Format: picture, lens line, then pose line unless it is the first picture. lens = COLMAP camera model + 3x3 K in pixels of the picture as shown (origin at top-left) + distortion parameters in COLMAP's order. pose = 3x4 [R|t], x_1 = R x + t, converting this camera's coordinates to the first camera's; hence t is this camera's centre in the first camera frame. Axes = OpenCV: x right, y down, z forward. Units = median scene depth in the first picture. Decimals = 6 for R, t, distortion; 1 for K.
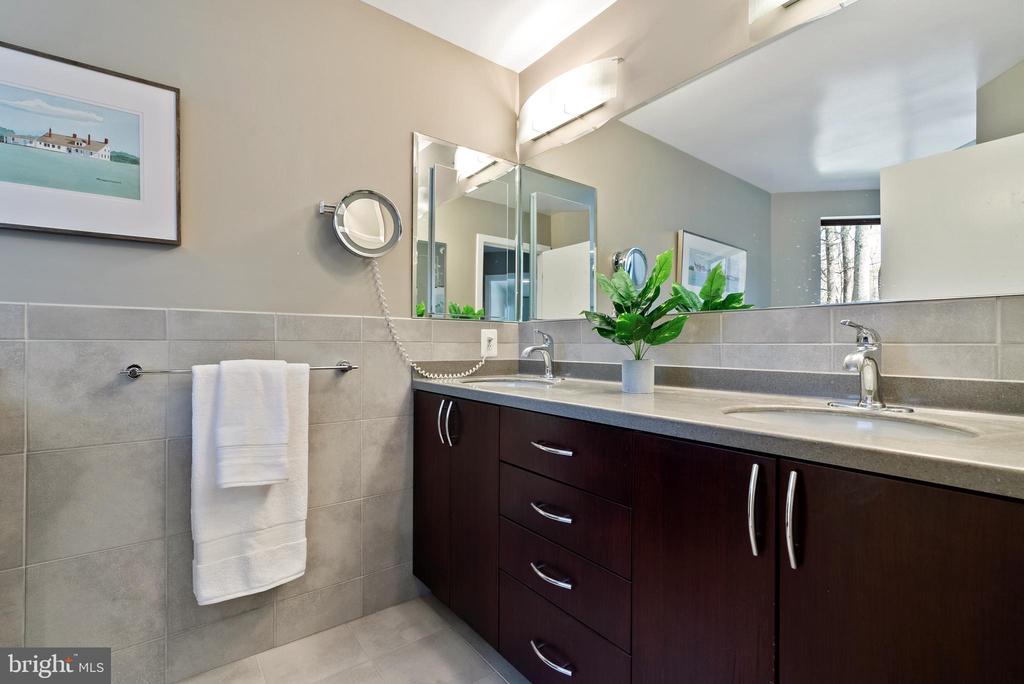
lens RADIAL K [[465.9, 0, 512.8], [0, 465.9, 343.7], [0, 0, 1]] dist [-0.000328, 0.000015]
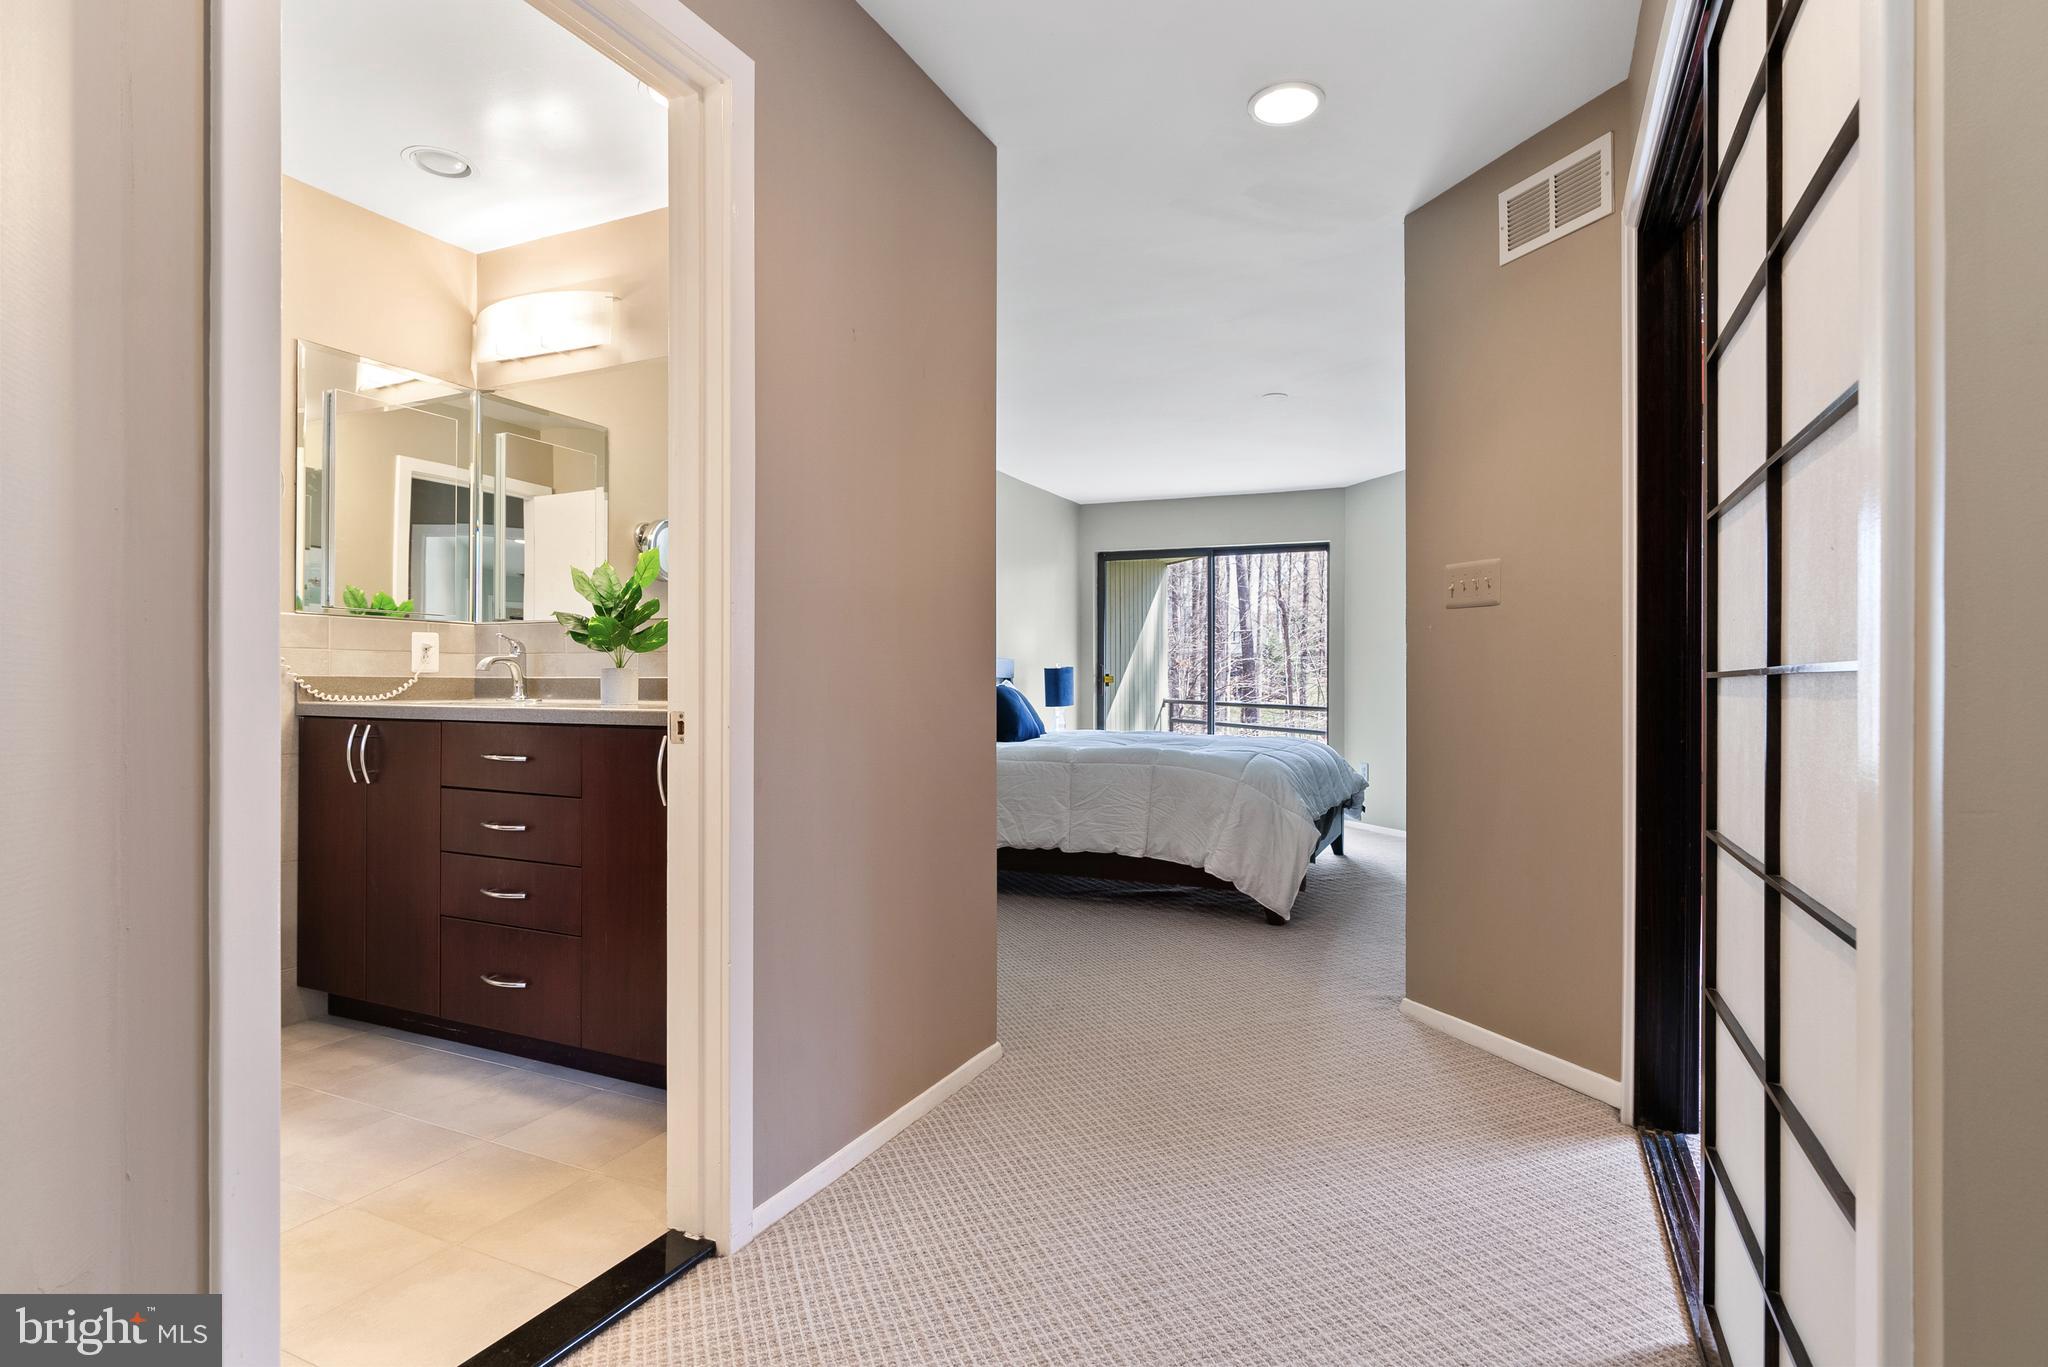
lens RADIAL K [[1047.4, 0, 1031.3], [0, 1047.4, 679.8], [0, 0, 1]] dist [-0.001528, 0.000382]
pose [[0.884677, 0.002367, 0.466198, 0.021938], [-0.002228, 0.999997, -0.000850, 0.041863], [-0.466199, -0.000287, 0.884680, -0.853810]]
